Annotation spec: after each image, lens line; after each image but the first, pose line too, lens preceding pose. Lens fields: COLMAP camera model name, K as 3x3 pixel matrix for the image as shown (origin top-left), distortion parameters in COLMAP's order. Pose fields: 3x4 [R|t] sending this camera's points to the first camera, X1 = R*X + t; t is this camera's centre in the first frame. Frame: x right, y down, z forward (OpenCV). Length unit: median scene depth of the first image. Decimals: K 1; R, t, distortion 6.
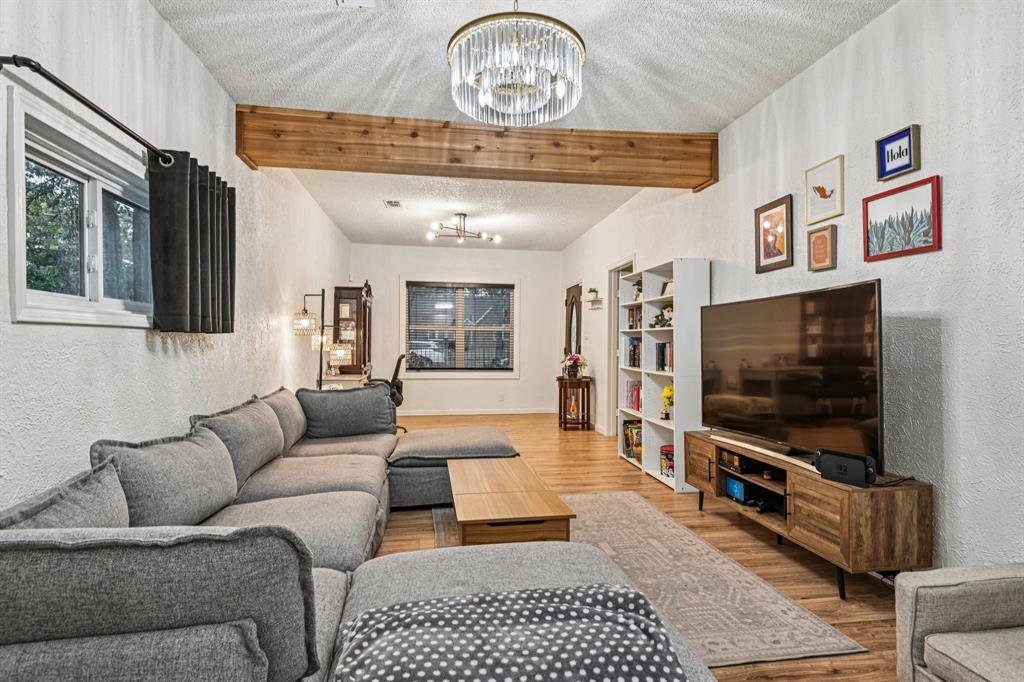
lens RADIAL K [[537.9, 0, 513.6], [0, 537.9, 343.2], [0, 0, 1]] dist [0.002341, -0.003864]
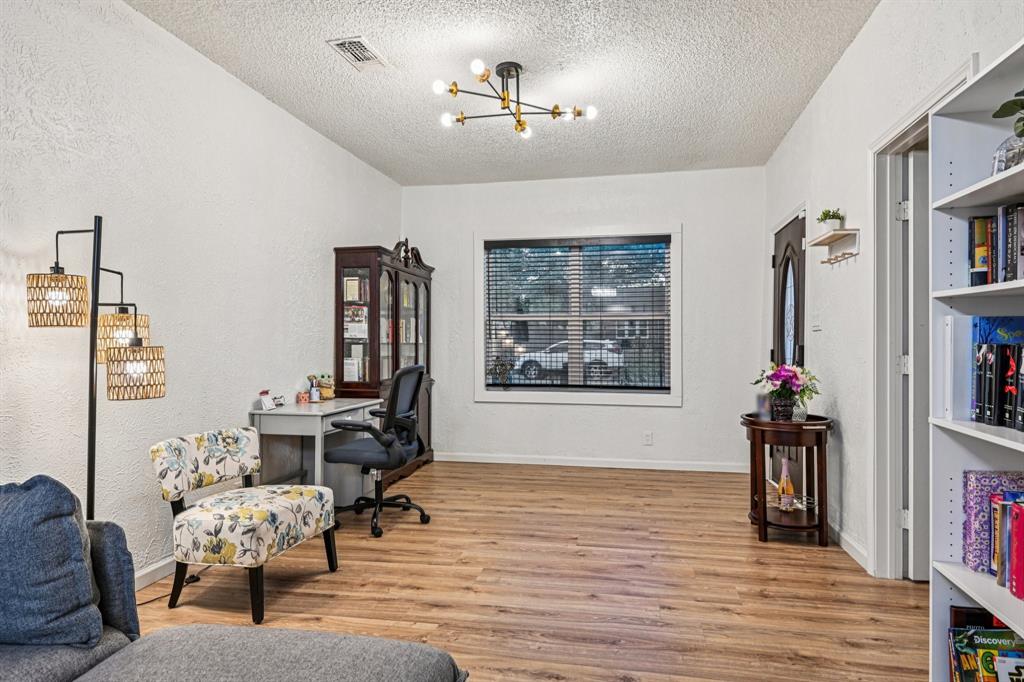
lens RADIAL K [[590.6, 0, 512.0], [0, 590.6, 340.4], [0, 0, 1]] dist [0.006800, -0.001013]
pose [[0.935984, -0.009979, -0.351900, 0.073763], [0.008891, 0.999949, -0.004707, 0.000314], [0.351930, 0.001277, 0.936026, 0.467289]]
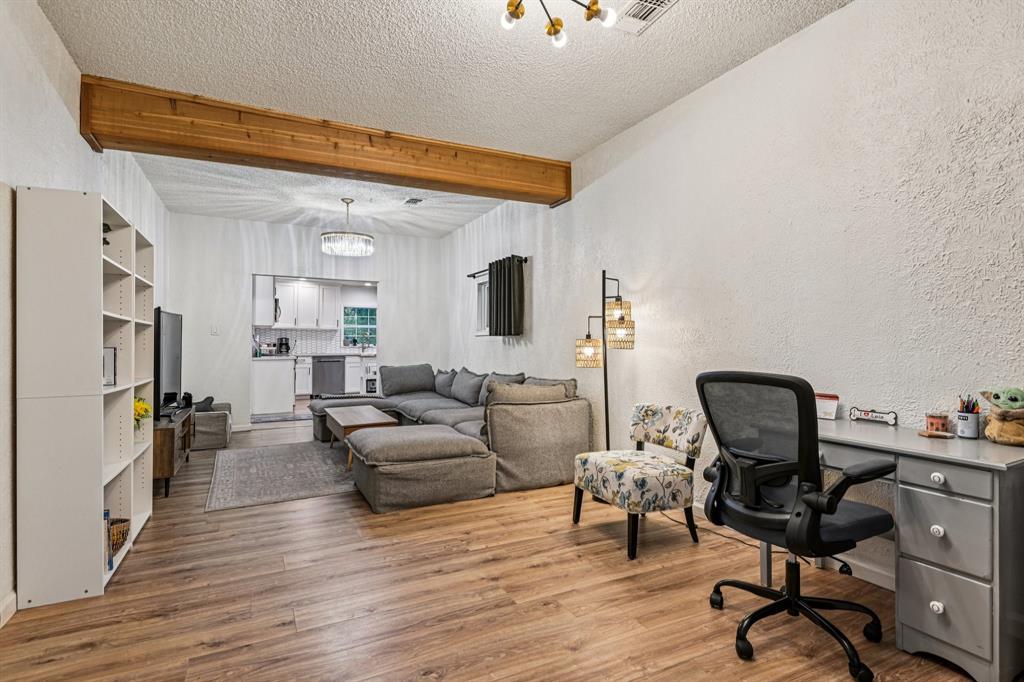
lens RADIAL K [[510.0, 0, 512.8], [0, 510.0, 340.3], [0, 0, 1]] dist [-0.003922, -0.003746]
pose [[-0.954064, 0.001822, -0.299596, -0.000263], [0.004015, 0.999969, -0.006705, 0.004783], [0.299575, -0.007600, -0.954042, 1.132039]]
